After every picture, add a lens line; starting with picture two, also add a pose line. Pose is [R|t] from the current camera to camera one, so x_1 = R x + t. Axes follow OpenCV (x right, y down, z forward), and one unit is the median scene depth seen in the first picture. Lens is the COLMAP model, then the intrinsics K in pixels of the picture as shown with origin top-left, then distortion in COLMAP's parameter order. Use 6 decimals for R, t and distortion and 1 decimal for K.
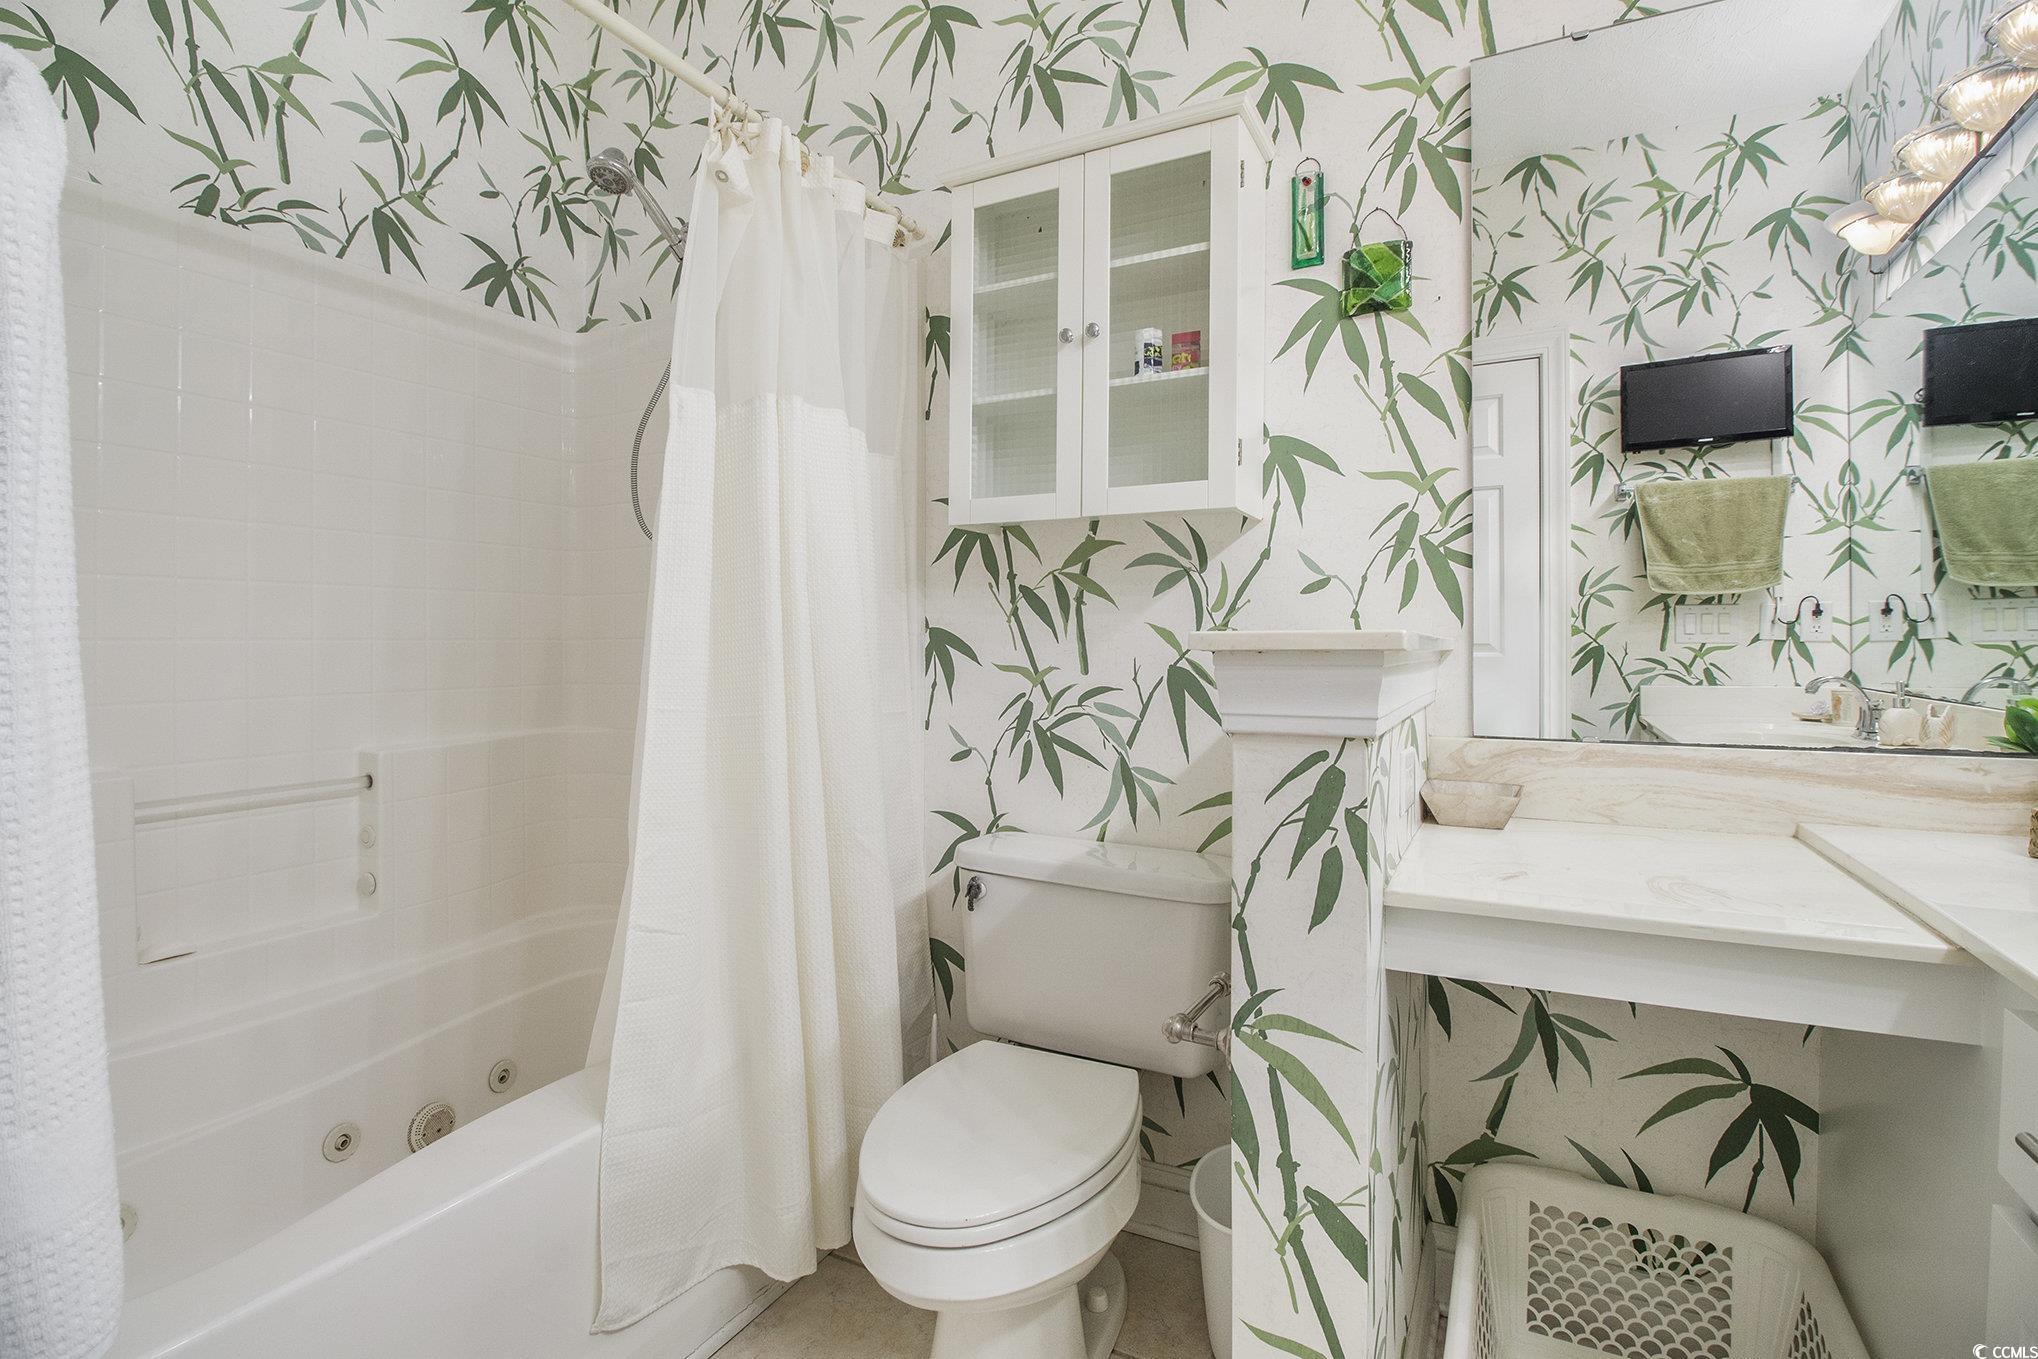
lens RADIAL K [[943.6, 0, 1020.7], [0, 943.6, 661.3], [0, 0, 1]] dist [0.002802, -0.015142]
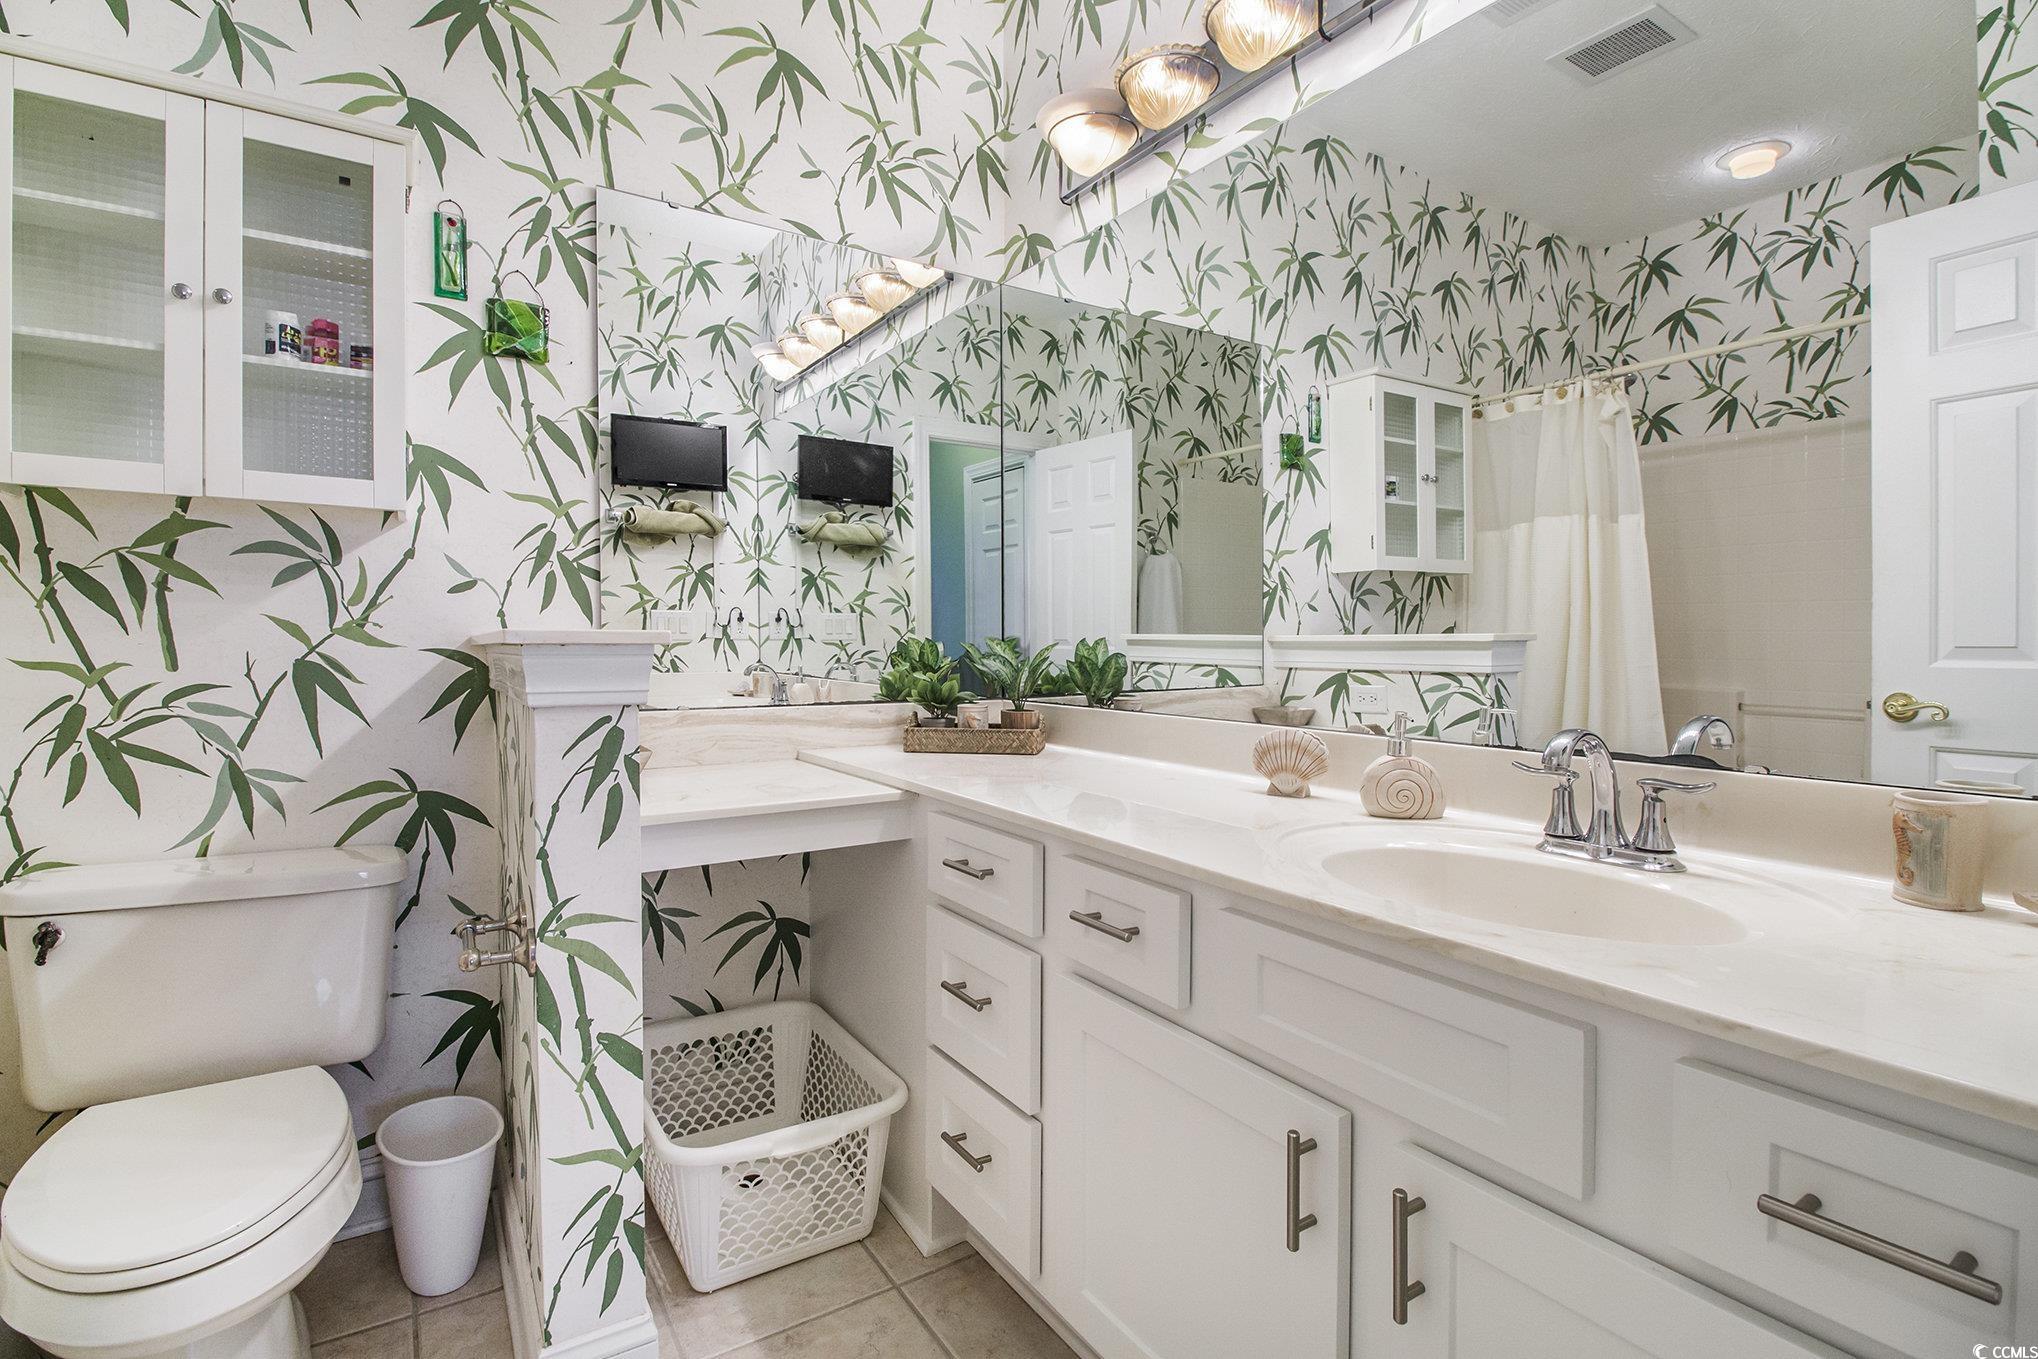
lens RADIAL K [[948.4, 0, 1017.4], [0, 948.4, 647.9], [0, 0, 1]] dist [-0.021873, -0.001047]
pose [[0.494809, 0.000383, 0.869001, -0.316448], [0.007535, 0.999960, -0.004732, 0.002758], [-0.868969, 0.008890, 0.494787, -0.116859]]
